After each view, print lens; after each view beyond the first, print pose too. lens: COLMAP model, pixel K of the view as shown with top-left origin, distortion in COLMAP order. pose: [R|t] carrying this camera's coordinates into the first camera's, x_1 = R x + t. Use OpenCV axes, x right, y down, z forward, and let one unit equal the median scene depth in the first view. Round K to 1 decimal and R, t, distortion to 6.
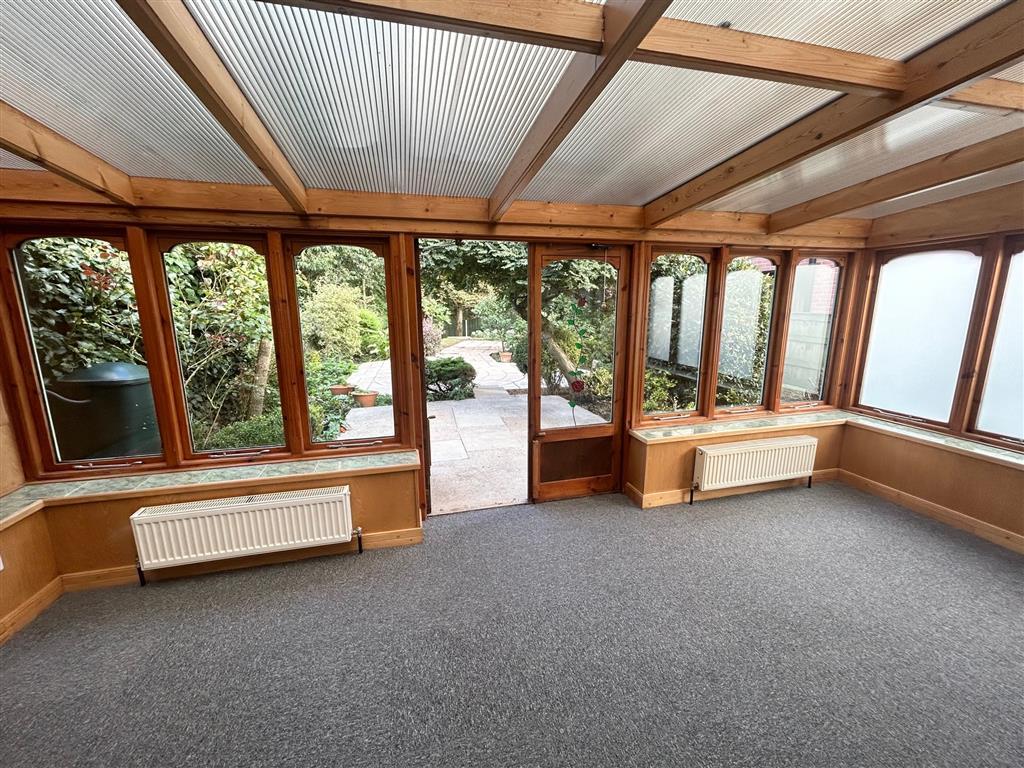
lens RADIAL K [[408.2, 0, 509.2], [0, 408.2, 382.4], [0, 0, 1]] dist [-0.001724, 0.000040]
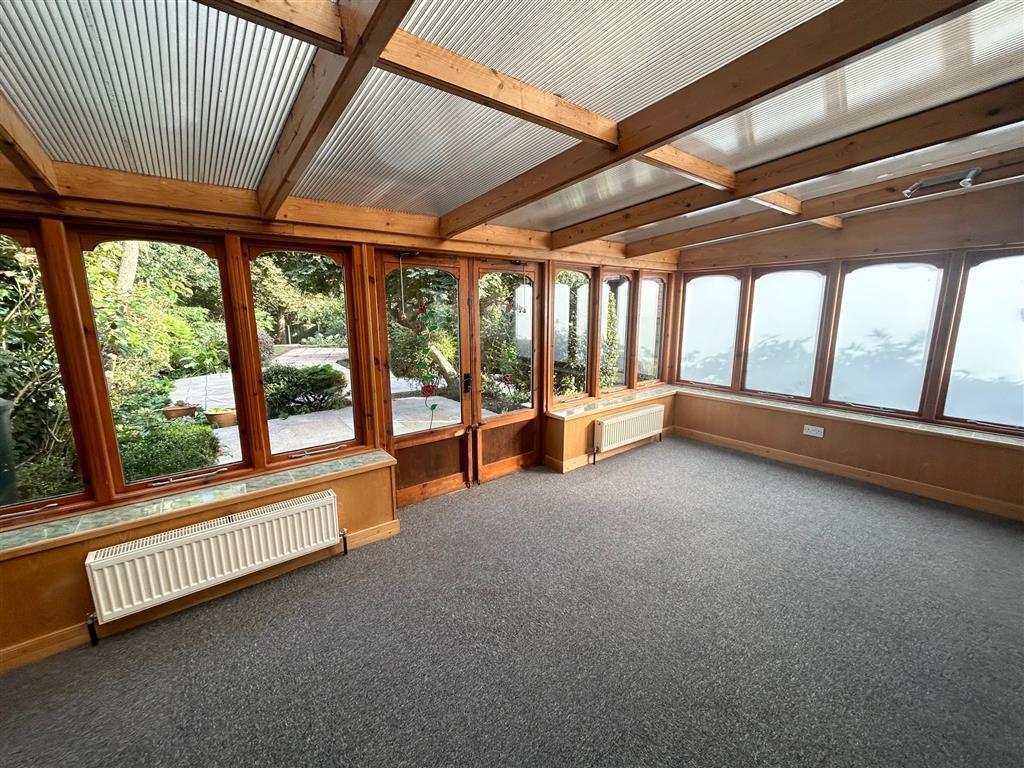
lens RADIAL K [[408.2, 0, 509.2], [0, 408.2, 382.4], [0, 0, 1]] dist [-0.001724, 0.000040]
pose [[0.916798, -0.071062, 0.392978, -0.327395], [0.074701, 0.997188, 0.006046, 0.012966], [-0.392302, 0.023813, 0.919528, -0.100332]]
